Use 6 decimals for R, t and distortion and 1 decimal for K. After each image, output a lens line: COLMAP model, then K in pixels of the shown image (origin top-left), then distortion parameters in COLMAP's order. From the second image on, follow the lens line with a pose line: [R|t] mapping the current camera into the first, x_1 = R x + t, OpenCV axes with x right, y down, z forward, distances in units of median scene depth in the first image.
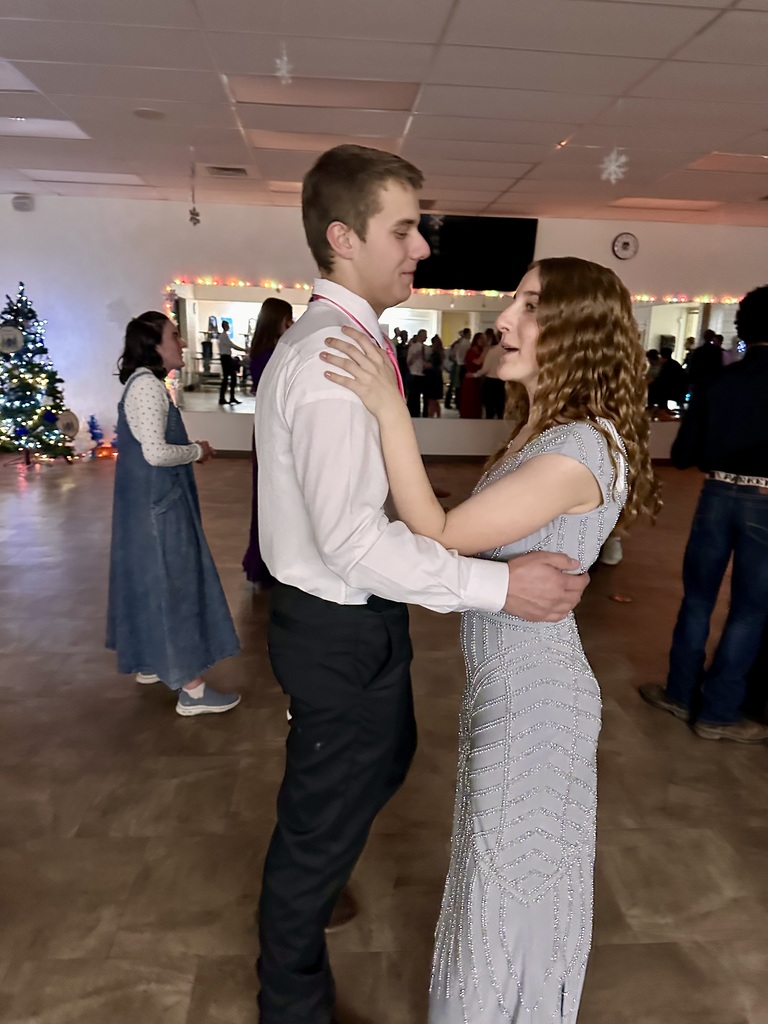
lens RADIAL K [[719.6, 0, 384.0], [0, 719.6, 512.0], [0, 0, 1]] dist [0.075295, -0.091033]
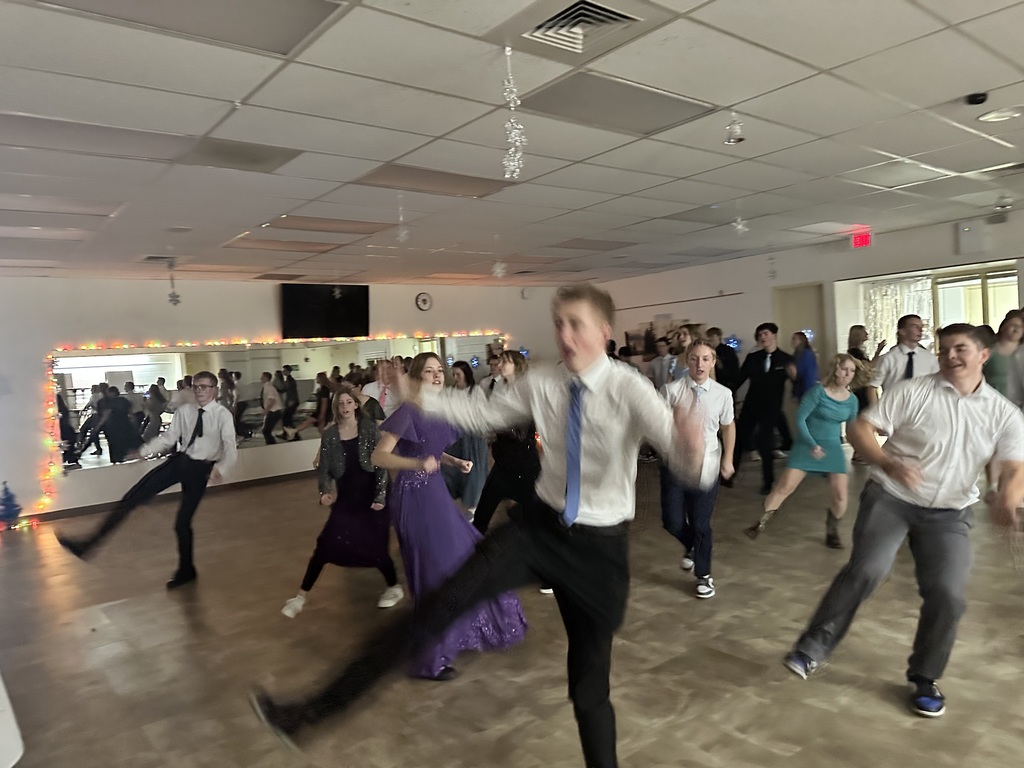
lens RADIAL K [[716.1, 0, 508.8], [0, 716.1, 386.8], [0, 0, 1]] dist [0.077133, -0.095195]
pose [[0.812224, -0.107852, 0.573289, -0.363816], [0.223267, 0.965405, -0.134700, 0.021866], [-0.538928, 0.237403, 0.808205, -0.184986]]
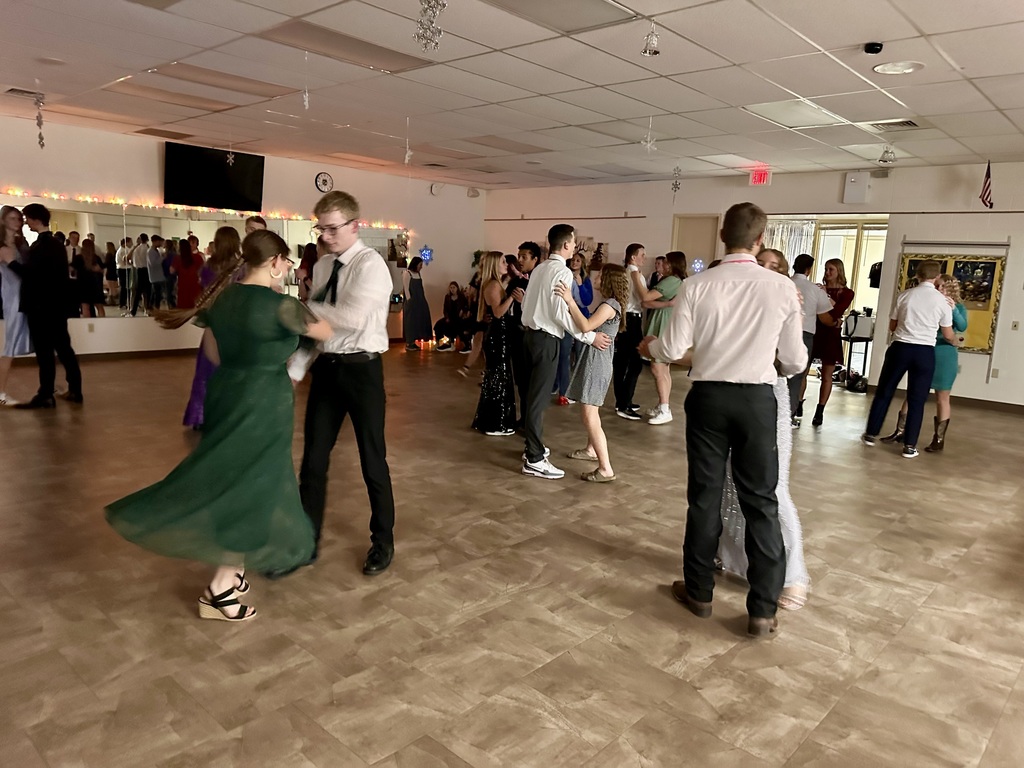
lens RADIAL K [[719.6, 0, 518.0], [0, 719.6, 387.3], [0, 0, 1]] dist [0.075295, -0.091033]
pose [[0.726056, -0.110774, 0.678655, -0.370878], [0.136317, 0.990539, 0.015843, 0.035590], [-0.673989, 0.081009, 0.734287, -0.197120]]
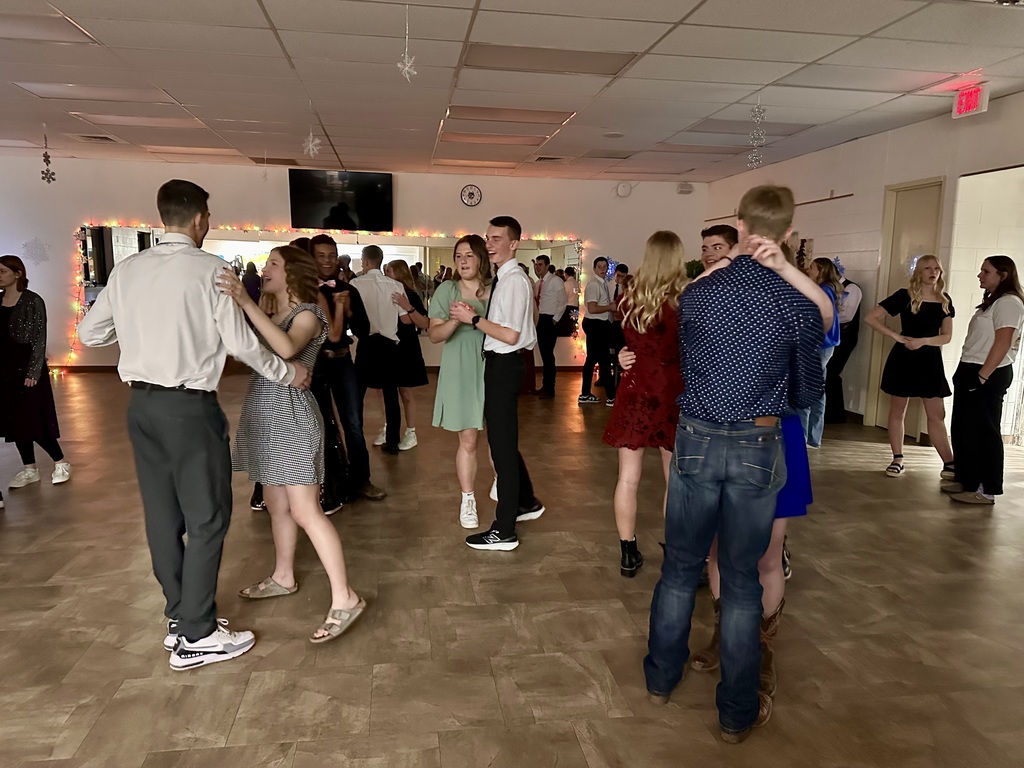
lens RADIAL K [[719.6, 0, 518.0], [0, 719.6, 387.3], [0, 0, 1]] dist [0.075295, -0.091033]
pose [[0.996956, -0.024012, 0.074179, 0.318739], [0.029929, 0.996368, -0.079718, 0.063218], [-0.071996, 0.081695, 0.994054, -0.210412]]
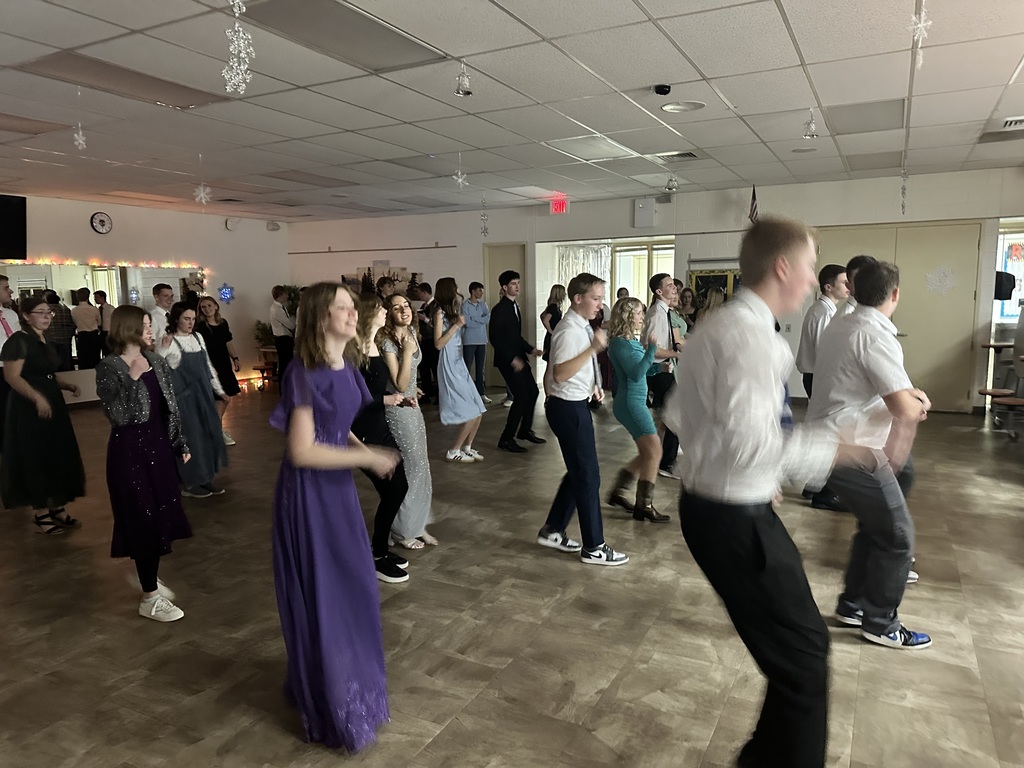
lens RADIAL K [[716.1, 0, 508.8], [0, 716.1, 386.8], [0, 0, 1]] dist [0.077133, -0.095195]
pose [[0.528022, -0.147325, 0.836354, -0.372730], [0.225894, 0.973723, 0.028907, 0.019327], [-0.818636, 0.173663, 0.547427, -0.174642]]
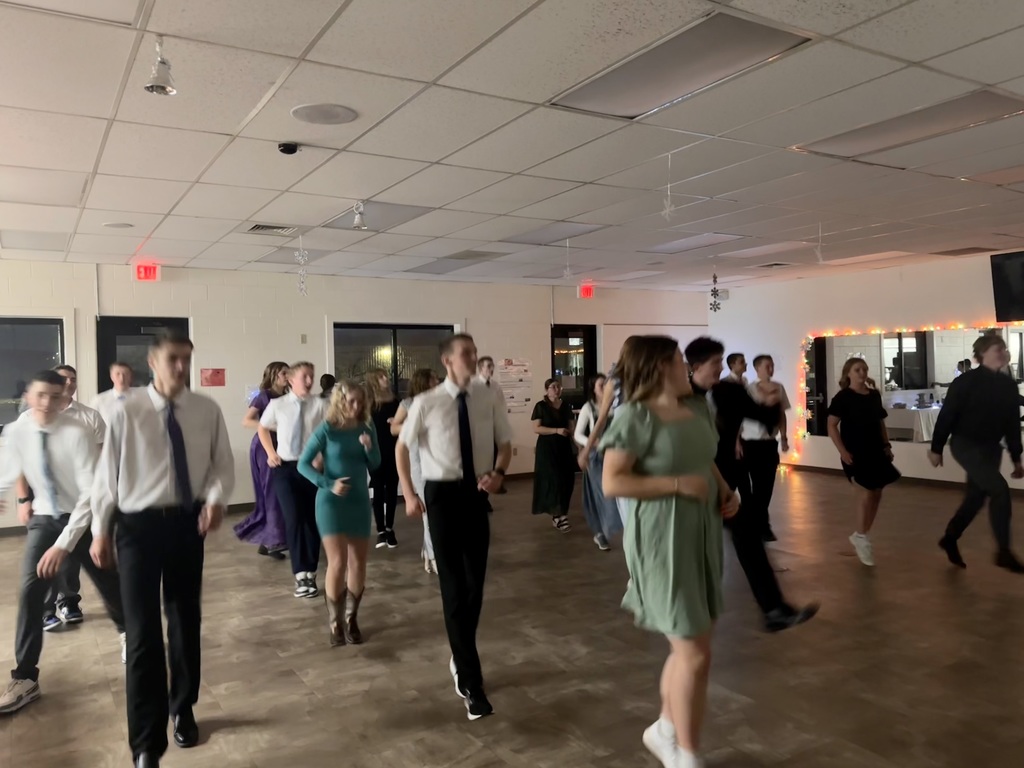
lens RADIAL K [[798.5, 0, 521.2], [0, 798.5, 384.9], [0, 0, 1]] dist [0.001668, 0.000230]
pose [[0.464542, -0.027142, -0.885135, 0.725909], [-0.171227, 0.977915, -0.119851, 0.027515], [0.868839, 0.207235, 0.449635, -0.071710]]
